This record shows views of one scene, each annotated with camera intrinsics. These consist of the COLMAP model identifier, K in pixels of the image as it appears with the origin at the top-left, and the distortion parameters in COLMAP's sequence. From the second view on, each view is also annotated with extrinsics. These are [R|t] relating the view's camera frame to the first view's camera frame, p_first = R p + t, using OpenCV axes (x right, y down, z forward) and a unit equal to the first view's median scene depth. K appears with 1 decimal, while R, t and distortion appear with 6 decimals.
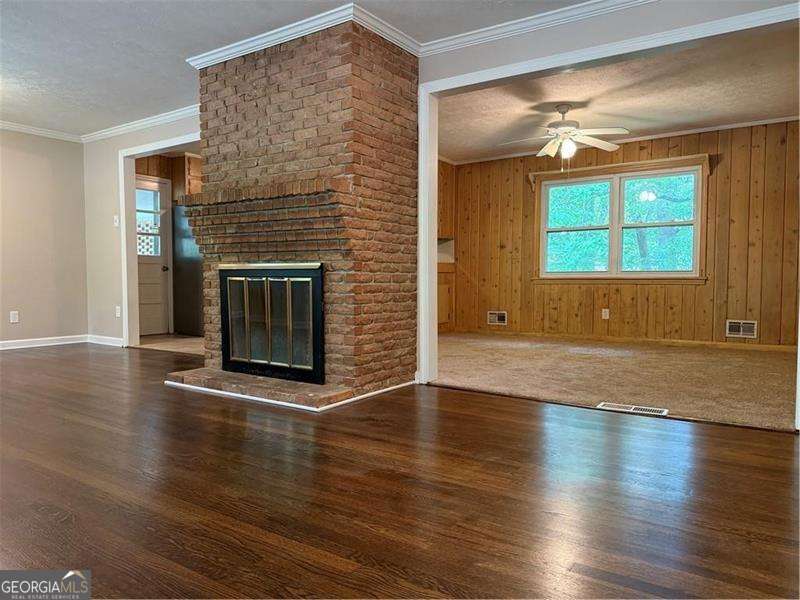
lens RADIAL K [[565.8, 0, 391.5], [0, 565.8, 304.5], [0, 0, 1]] dist [0.035516, -0.057483]
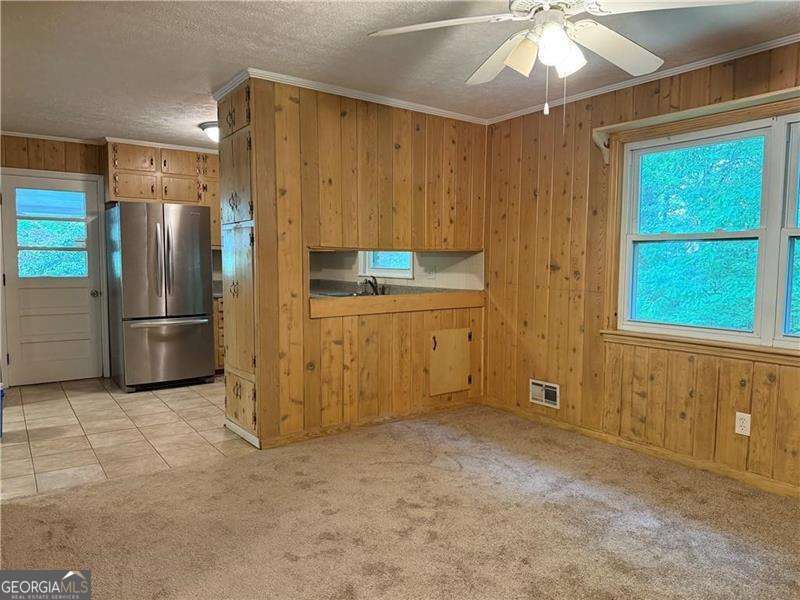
lens RADIAL K [[565.8, 0, 396.2], [0, 565.8, 302.4], [0, 0, 1]] dist [0.035516, -0.057483]
pose [[0.939249, 0.026871, -0.342184, 0.242581], [-0.015360, 0.999223, 0.036305, -0.086219], [0.342894, -0.028844, 0.938931, 0.428328]]
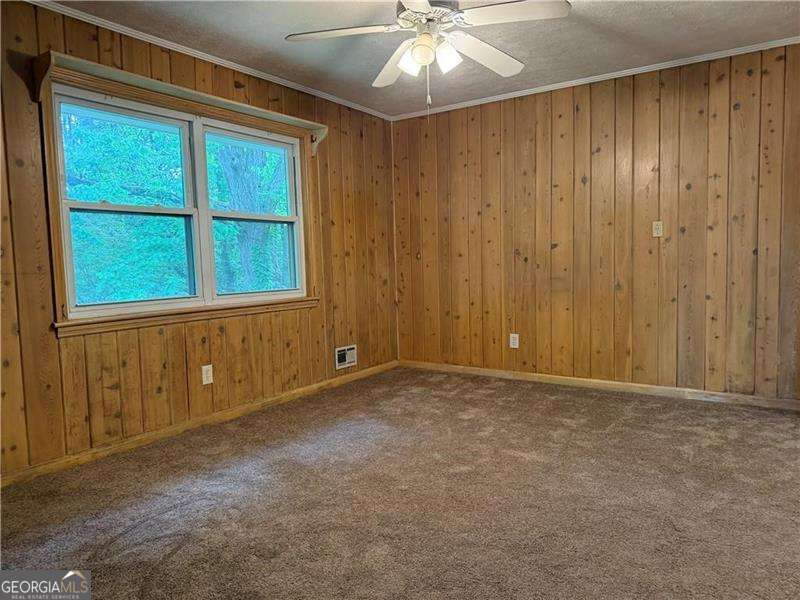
lens RADIAL K [[565.8, 0, 403.5], [0, 565.8, 300.0], [0, 0, 1]] dist [0.035516, -0.057483]
pose [[-0.009999, -0.078057, 0.996899, -0.145049], [0.062651, 0.994941, 0.078532, -0.077177], [-0.997985, 0.063242, -0.005058, 0.738459]]
